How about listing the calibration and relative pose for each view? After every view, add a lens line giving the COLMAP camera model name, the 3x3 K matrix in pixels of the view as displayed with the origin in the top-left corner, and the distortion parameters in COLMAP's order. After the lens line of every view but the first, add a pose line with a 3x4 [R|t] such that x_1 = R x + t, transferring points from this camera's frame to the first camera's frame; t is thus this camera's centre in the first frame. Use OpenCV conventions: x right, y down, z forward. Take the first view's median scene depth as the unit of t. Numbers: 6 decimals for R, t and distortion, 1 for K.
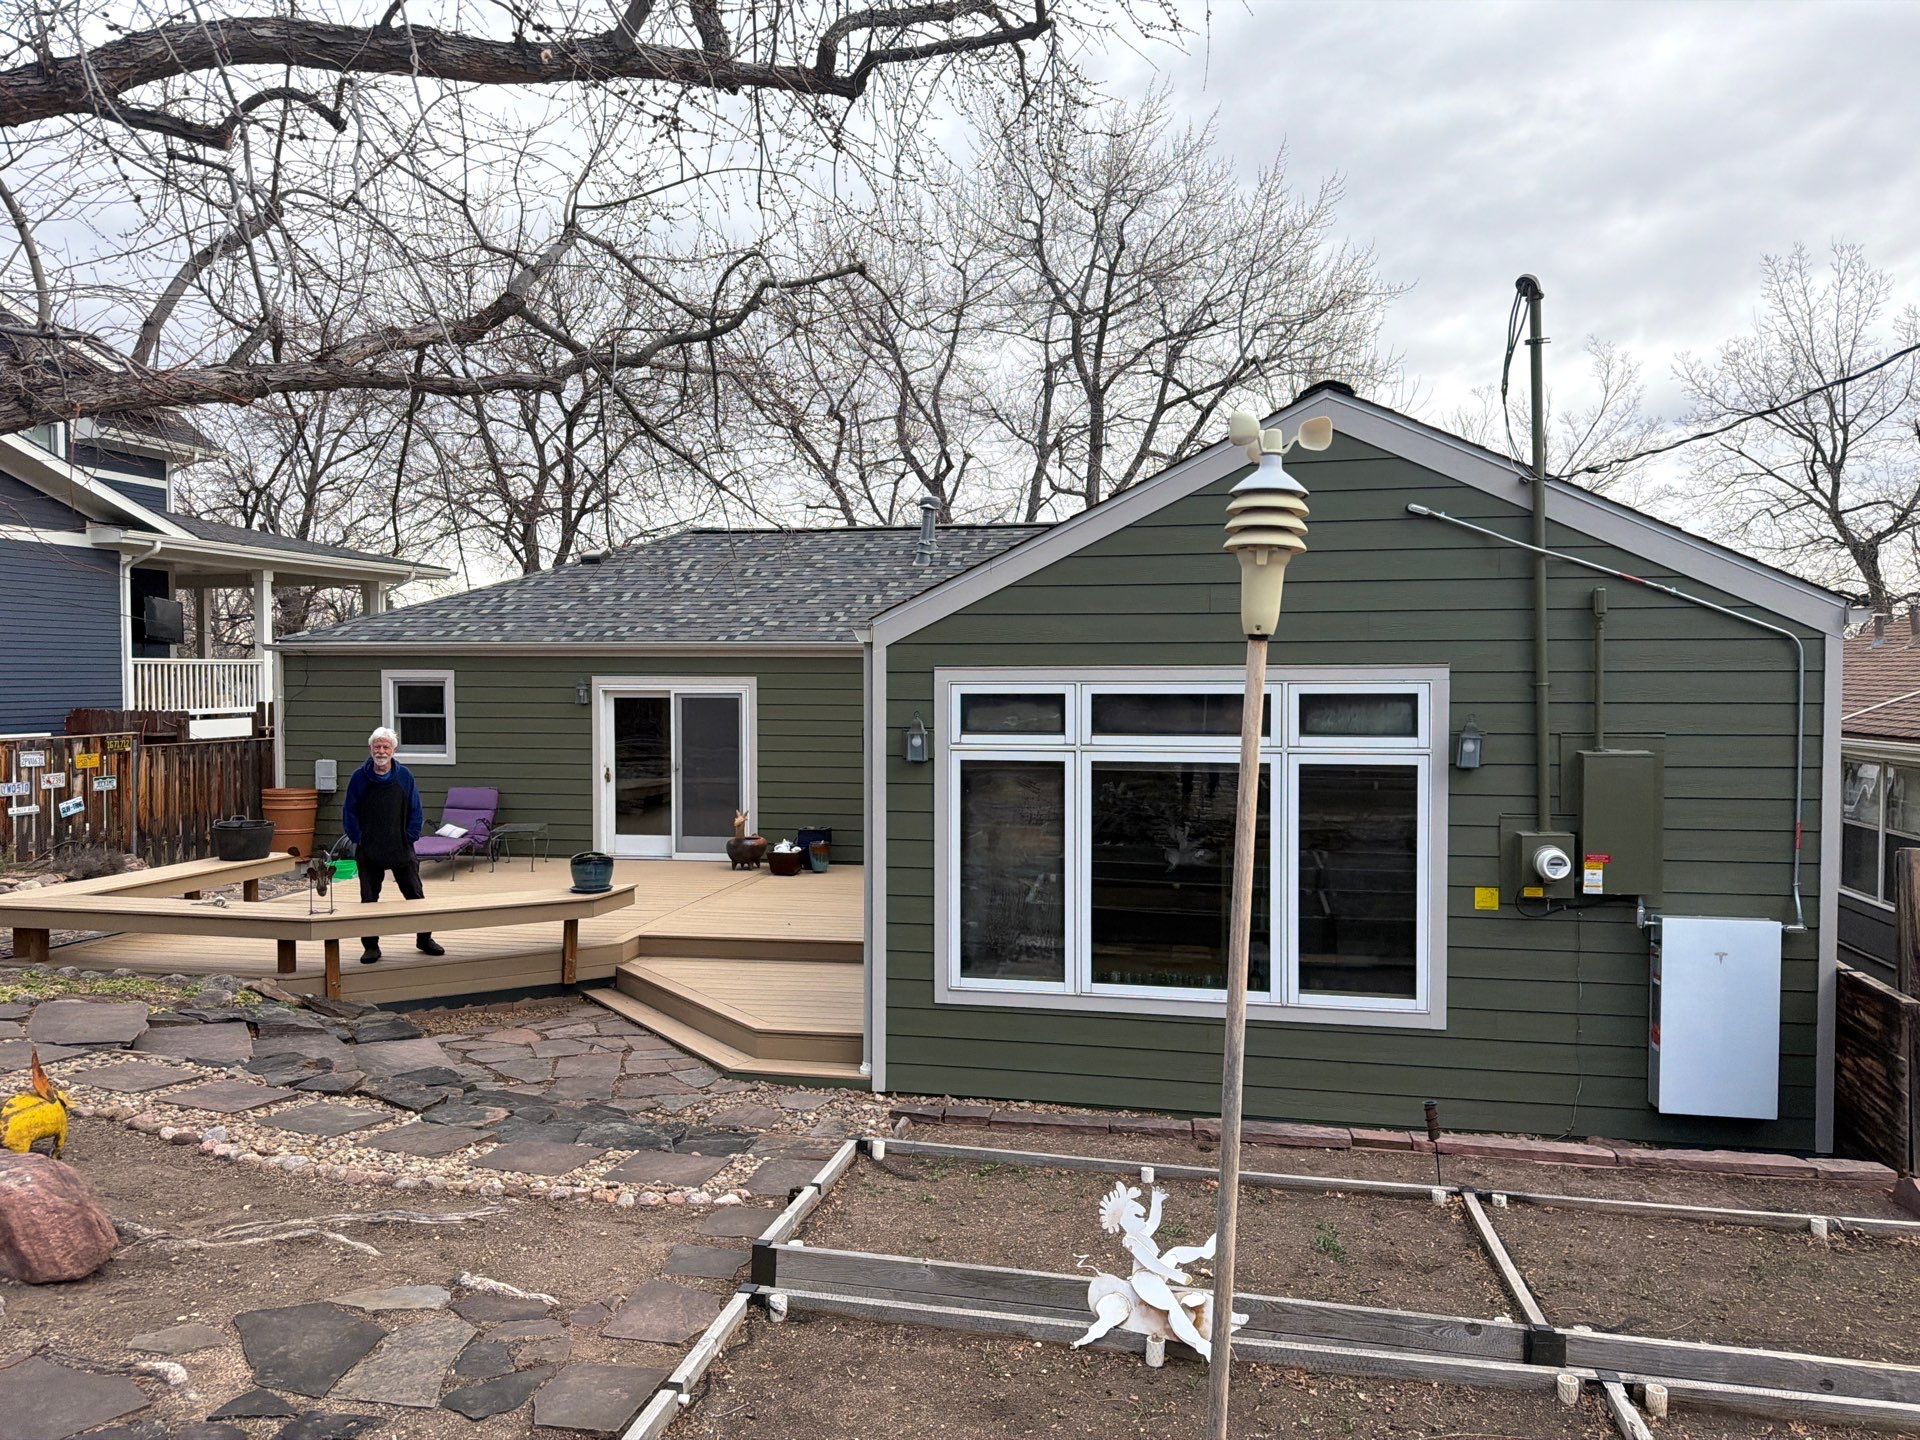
lens RADIAL K [[1342.2, 0, 948.1], [0, 1342.2, 717.6], [0, 0, 1]] dist [0.128671, -0.196057]
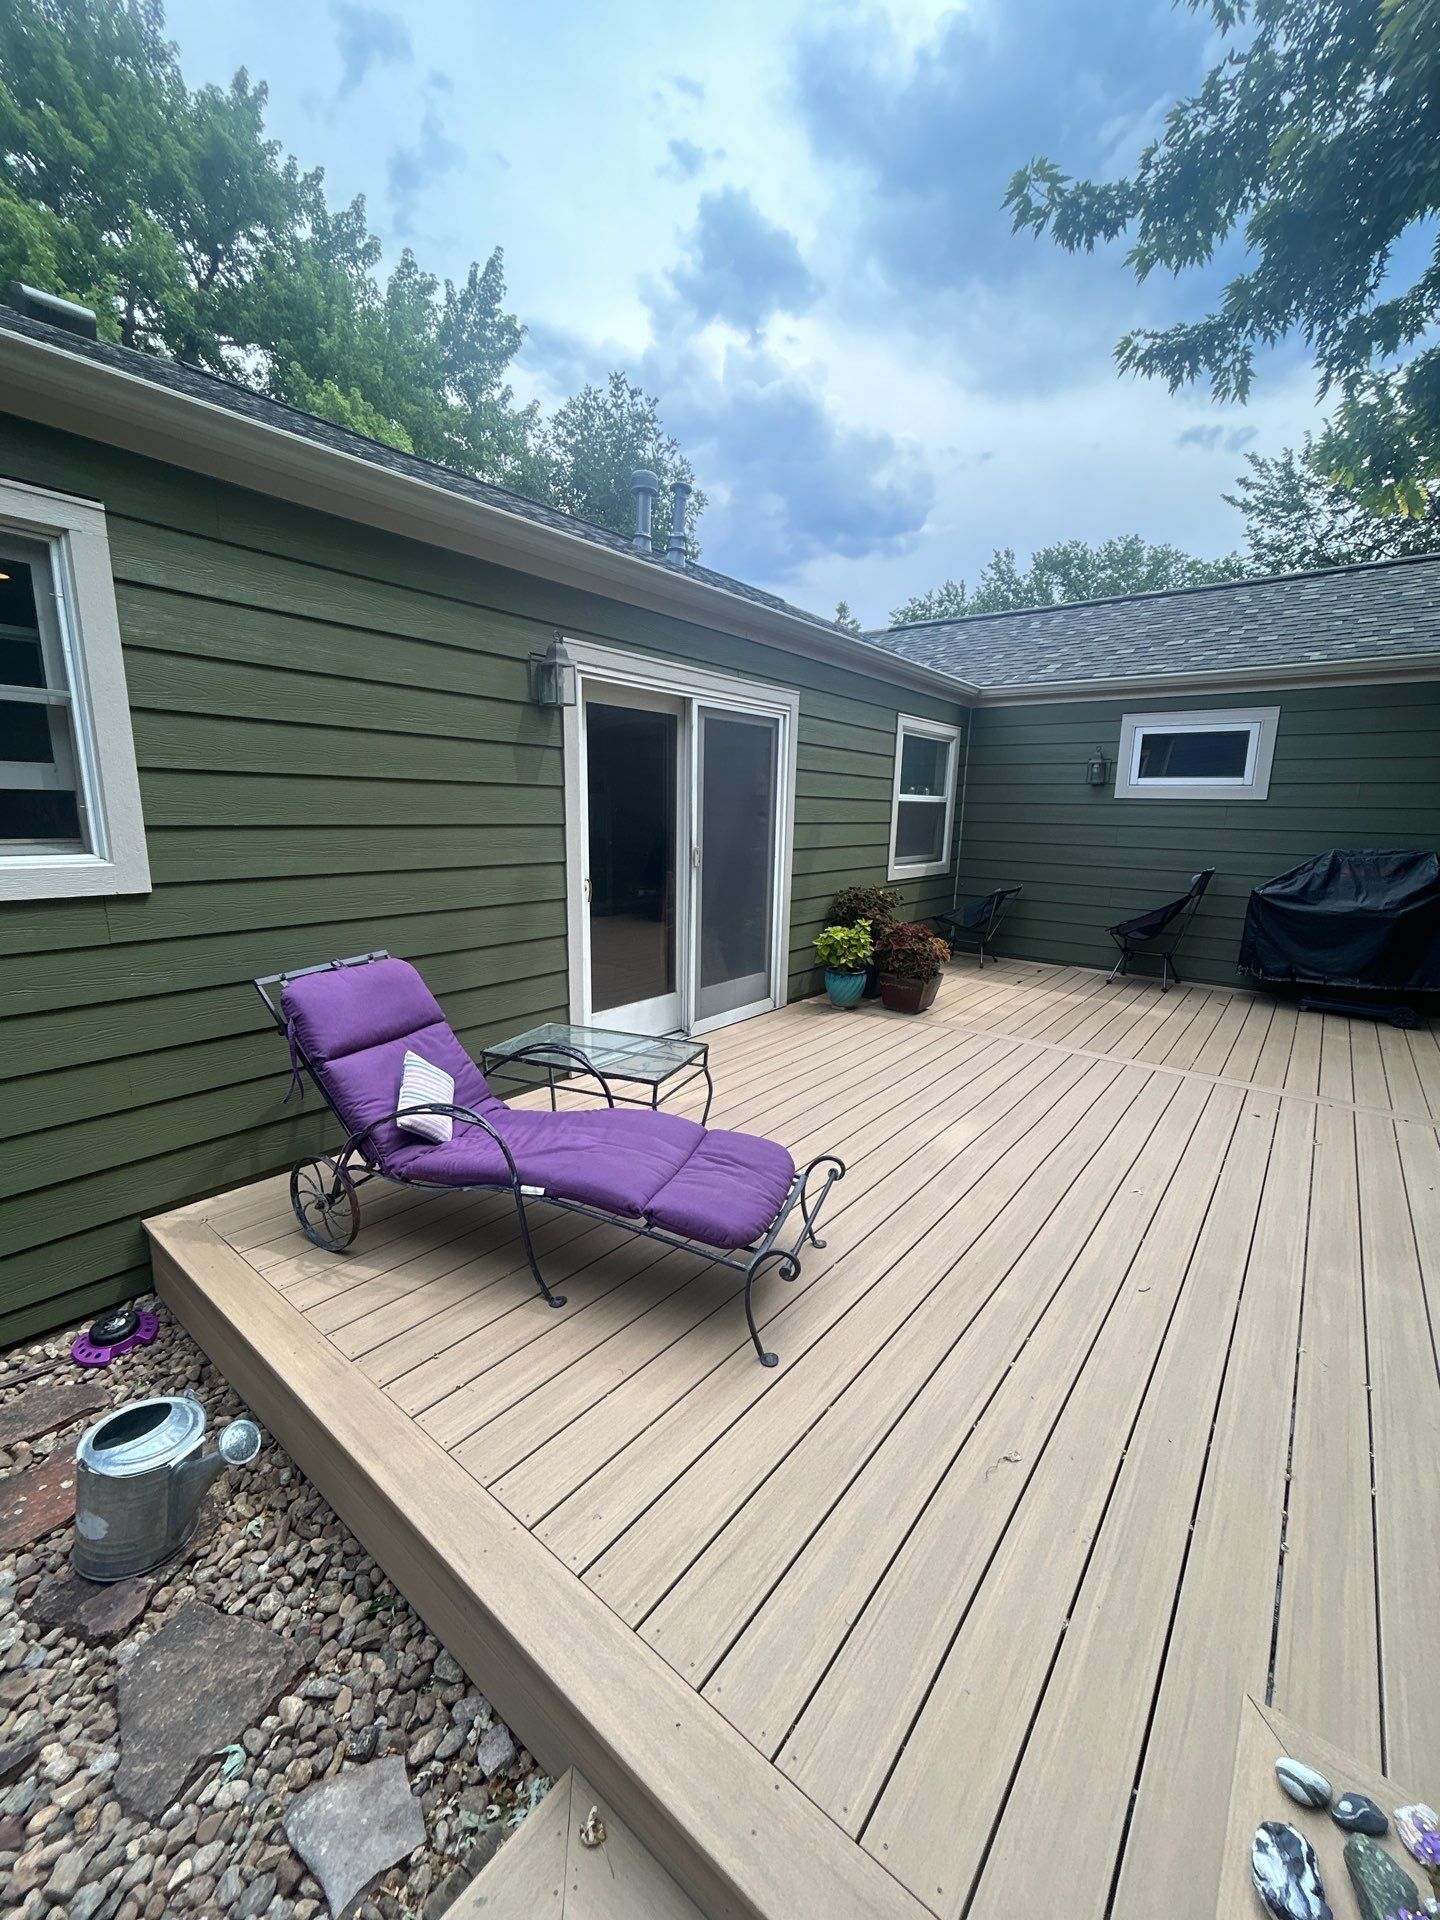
lens RADIAL K [[775.0, 0, 720.0], [0, 775.0, 960.0], [0, 0, 1]] dist [-0.002369, 0.000360]
pose [[0.458835, -0.164855, 0.873094, -0.724185], [0.009424, 0.983485, 0.180746, 0.034633], [-0.888471, -0.074705, 0.452811, 1.353928]]
